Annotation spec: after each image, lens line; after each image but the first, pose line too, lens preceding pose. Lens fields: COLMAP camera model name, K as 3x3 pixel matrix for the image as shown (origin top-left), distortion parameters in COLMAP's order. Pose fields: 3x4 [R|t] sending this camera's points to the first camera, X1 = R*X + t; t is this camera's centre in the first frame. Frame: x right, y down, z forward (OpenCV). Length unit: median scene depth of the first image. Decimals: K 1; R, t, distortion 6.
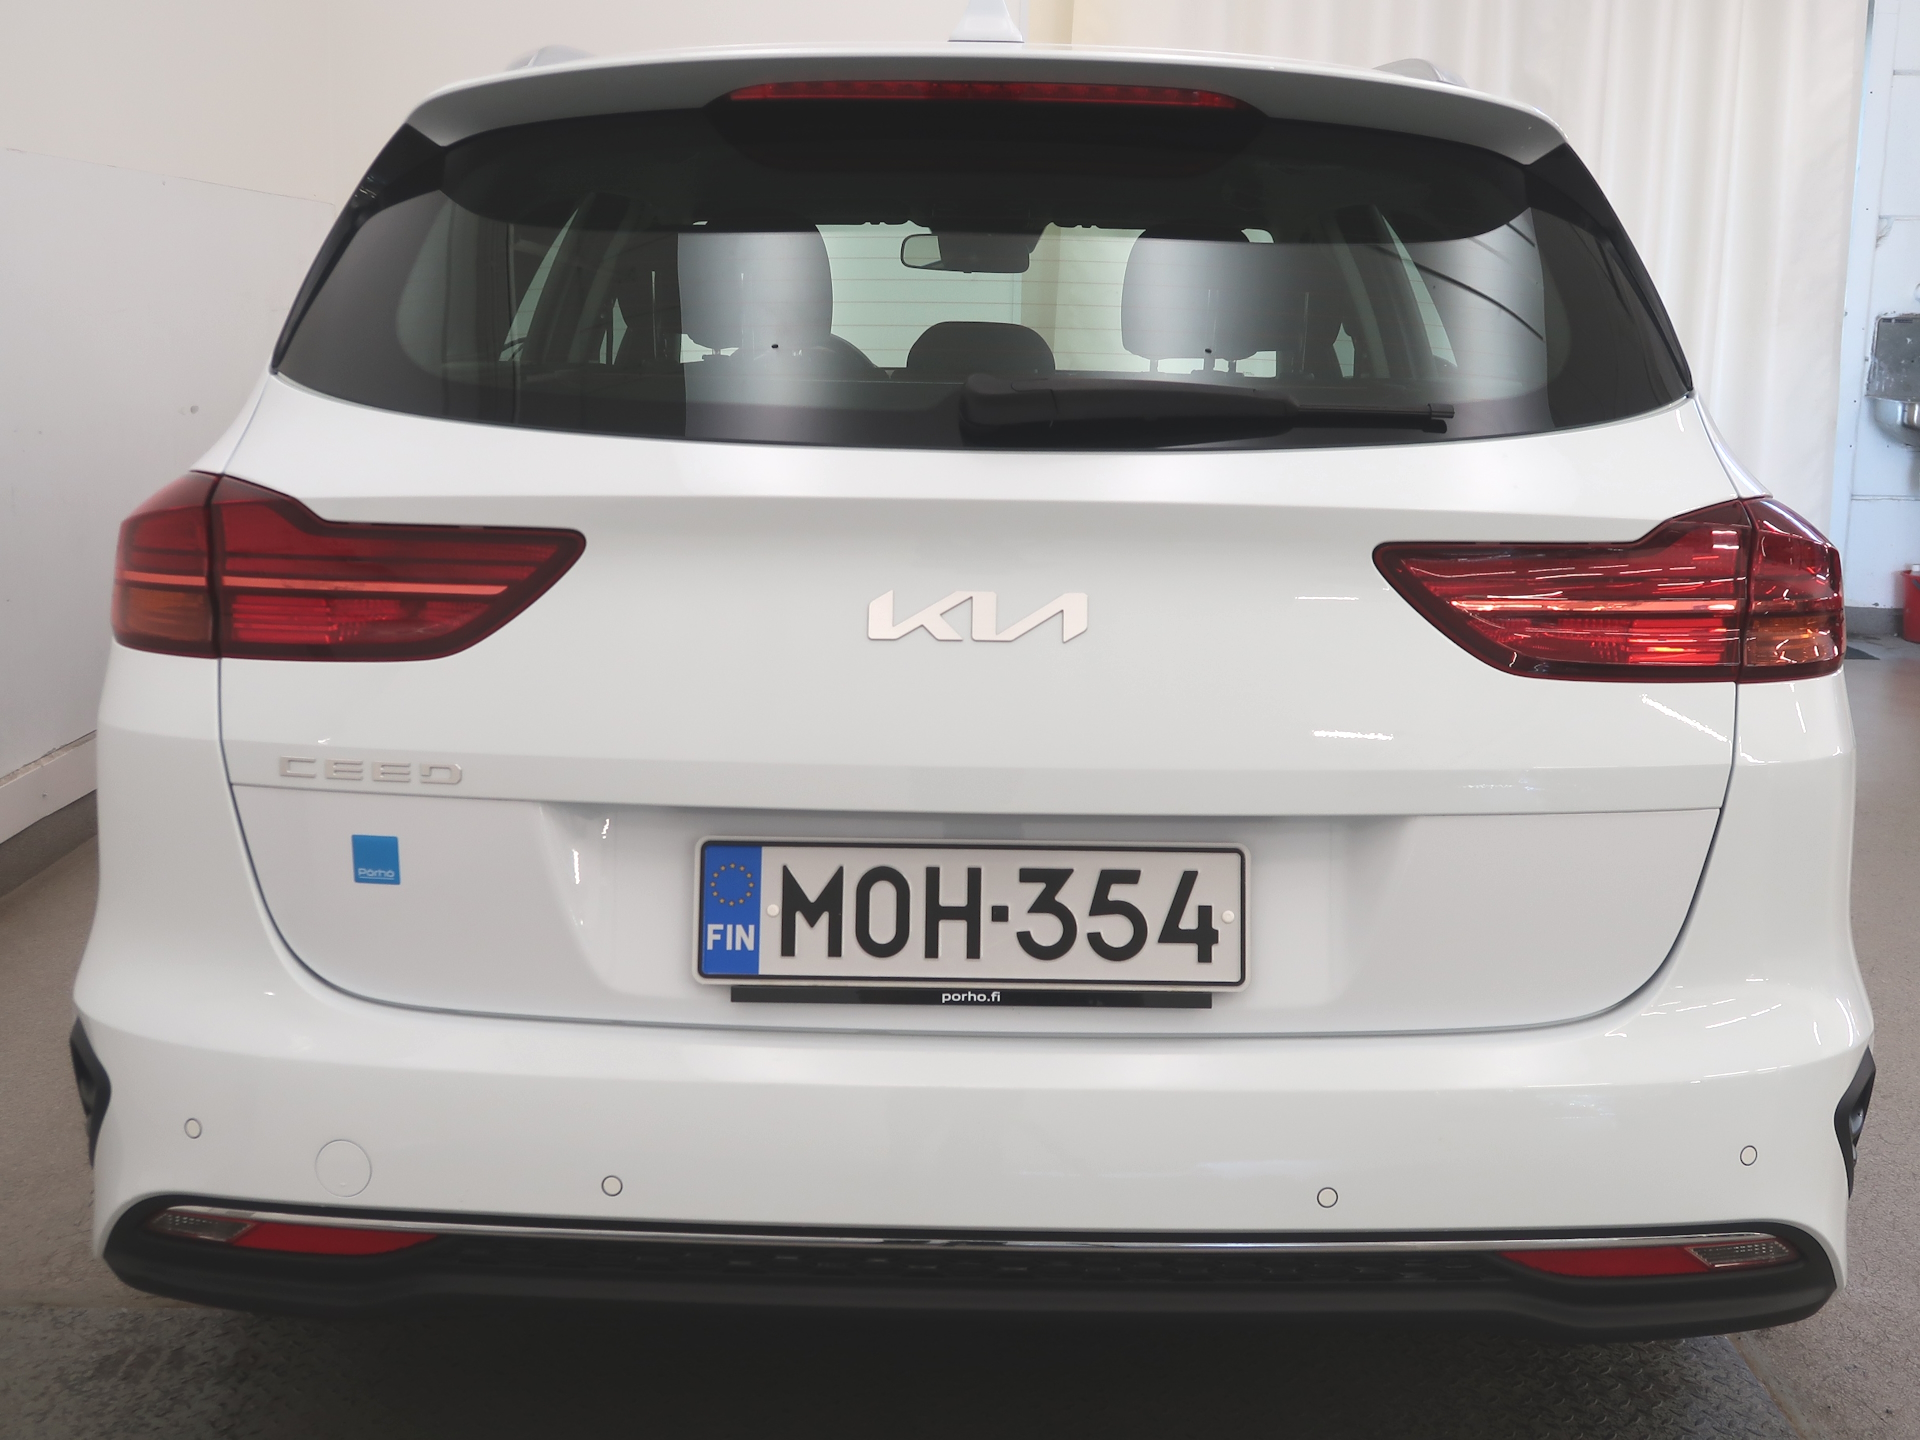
lens RADIAL K [[2980.9, 0, 960.1], [0, 2980.9, 719.1], [0, 0, 1]] dist [-0.018935, 0.000000]
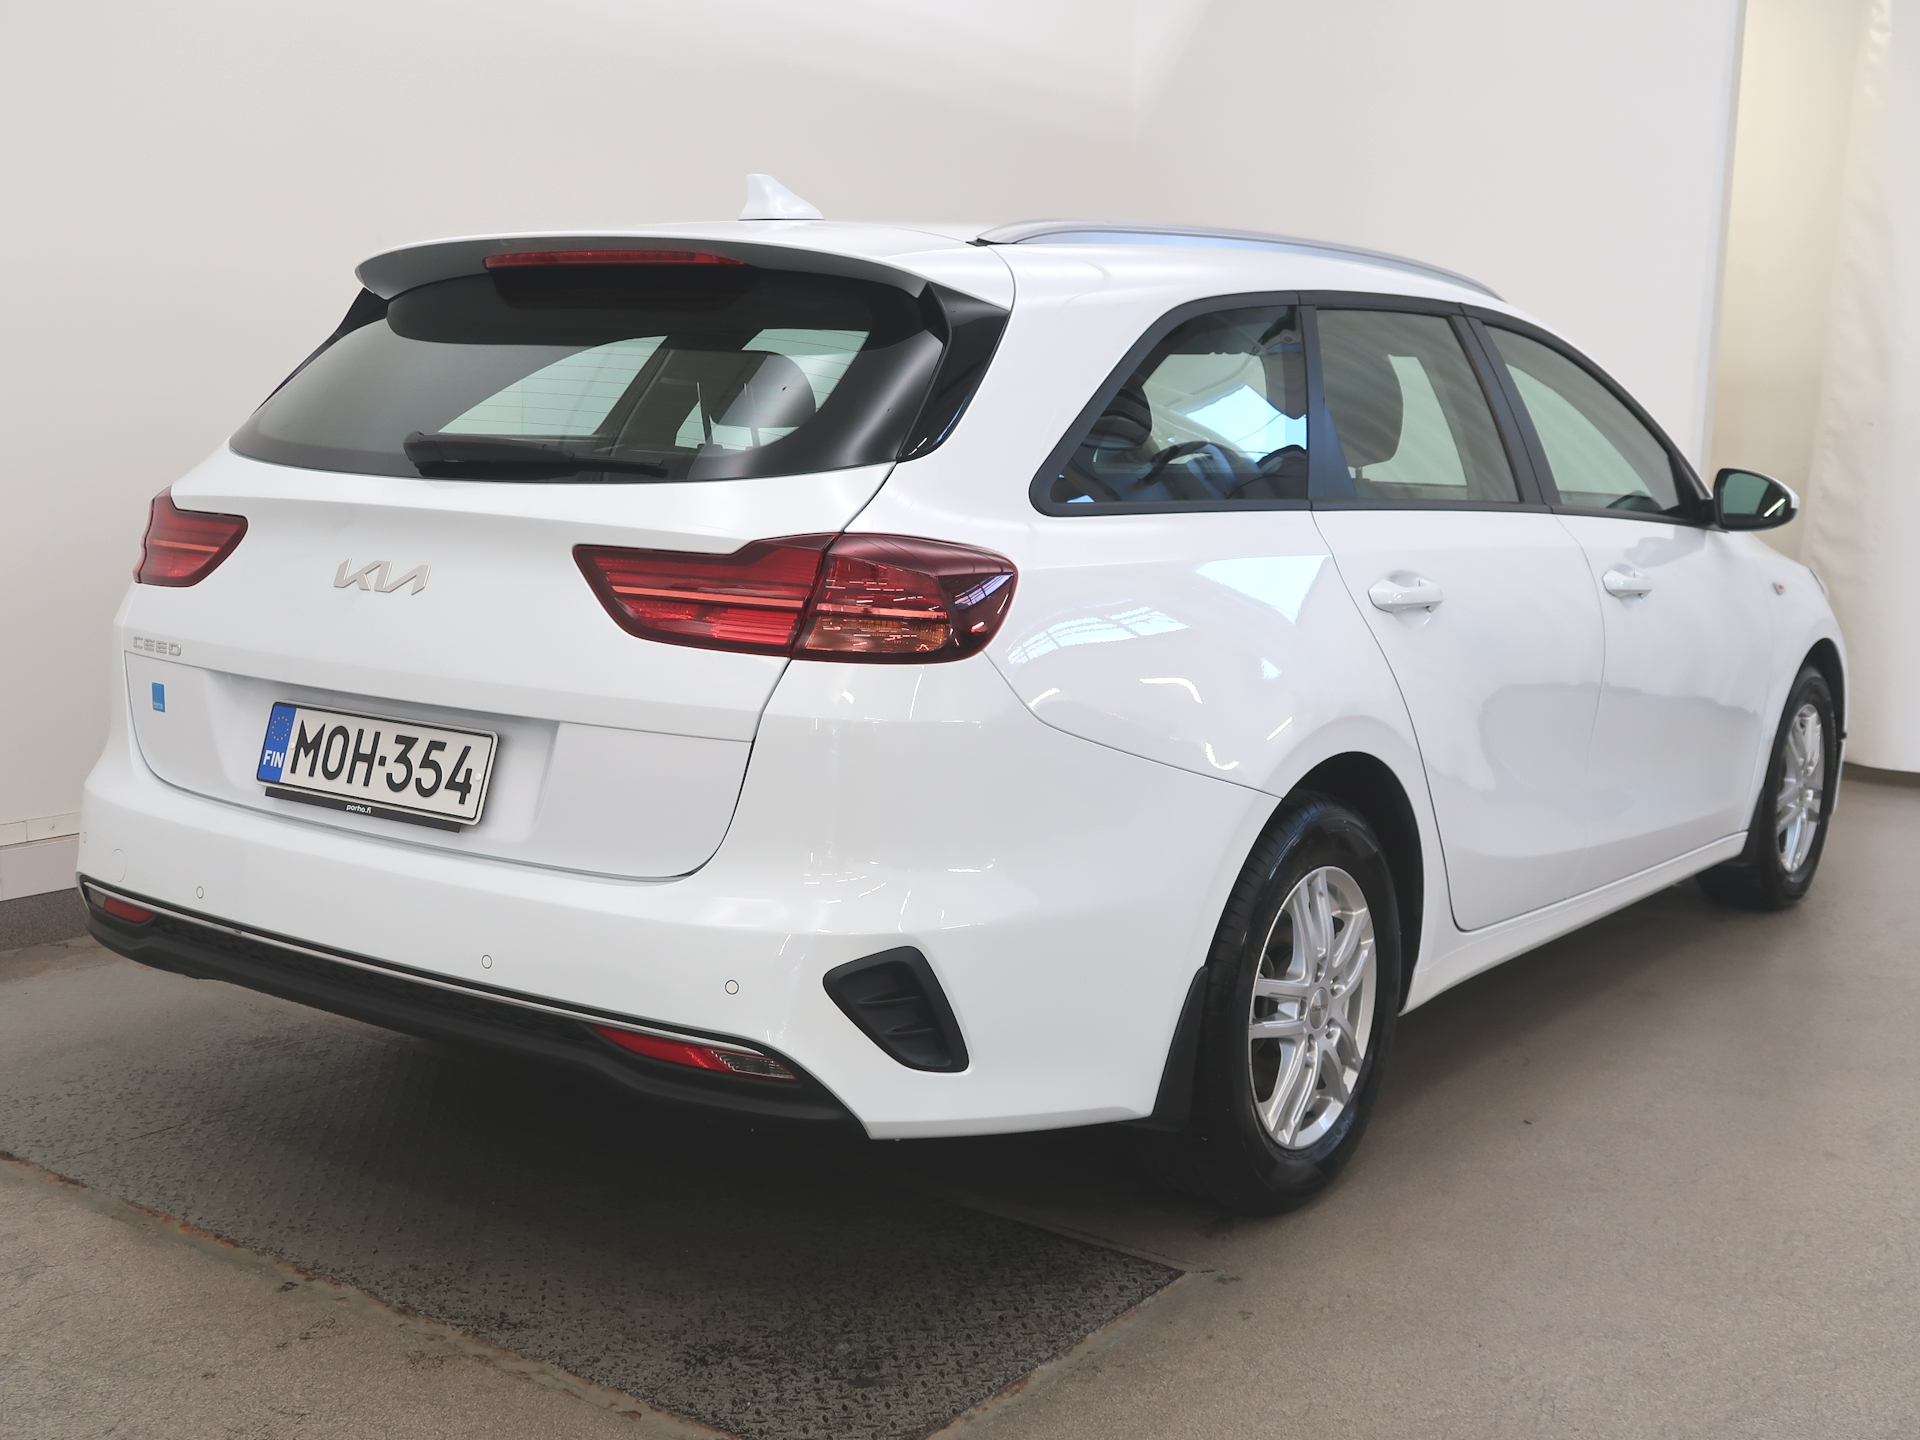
lens RADIAL K [[2980.9, 0, 960.4], [0, 2980.9, 720.0], [0, 0, 1]] dist [-0.018935, 0.000000]
pose [[0.738042, 0.079600, -0.670043, 1.329318], [-0.115176, 0.993306, -0.008861, 0.021252], [0.664852, 0.083713, 0.742269, 0.002417]]
